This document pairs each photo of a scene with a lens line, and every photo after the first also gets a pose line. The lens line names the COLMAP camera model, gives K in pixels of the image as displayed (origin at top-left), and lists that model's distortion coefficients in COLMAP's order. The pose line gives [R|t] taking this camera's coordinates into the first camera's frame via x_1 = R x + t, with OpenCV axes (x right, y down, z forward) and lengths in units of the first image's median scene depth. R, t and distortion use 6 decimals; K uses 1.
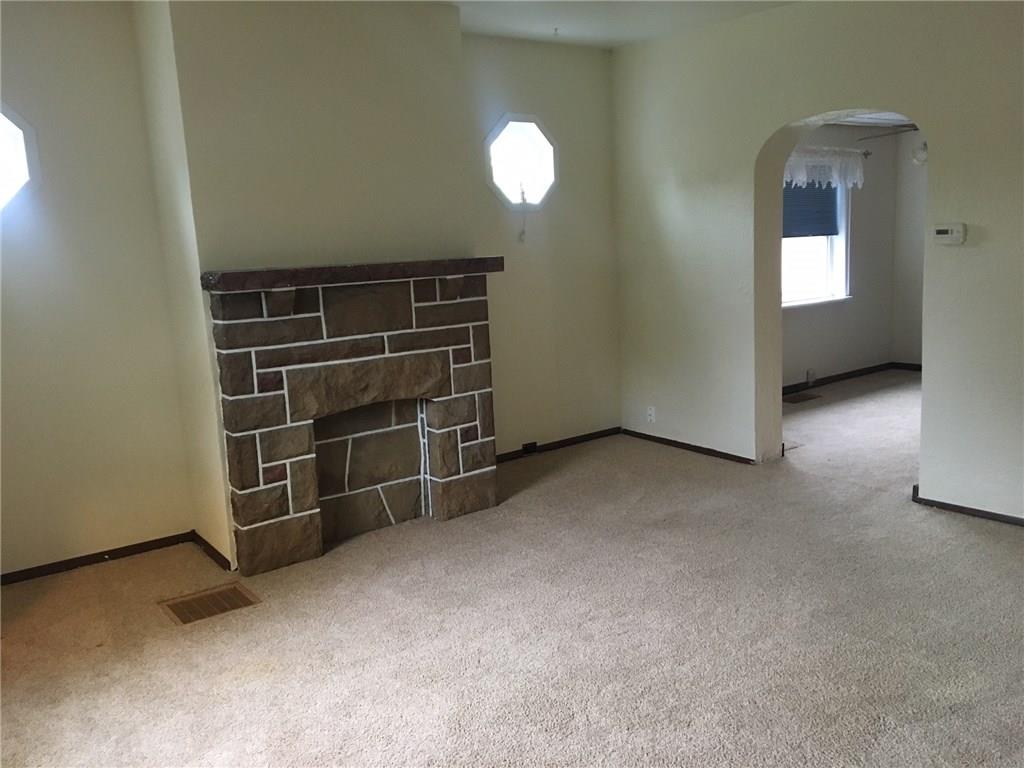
lens RADIAL K [[872.4, 0, 513.8], [0, 872.4, 338.2], [0, 0, 1]] dist [0.095852, -0.150001]
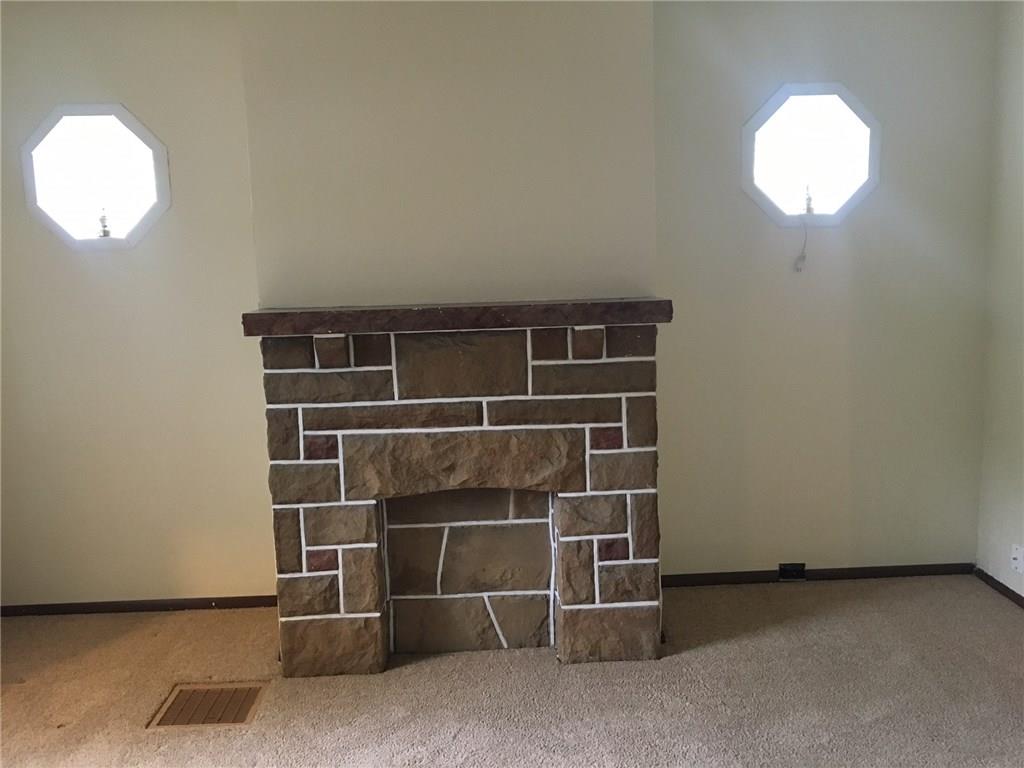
lens RADIAL K [[872.4, 0, 513.8], [0, 872.4, 338.2], [0, 0, 1]] dist [0.095852, -0.150001]
pose [[0.812196, 0.080123, -0.577856, 0.296797], [-0.074734, 0.996652, 0.033151, -0.082416], [0.578577, 0.016261, 0.815465, 0.398823]]
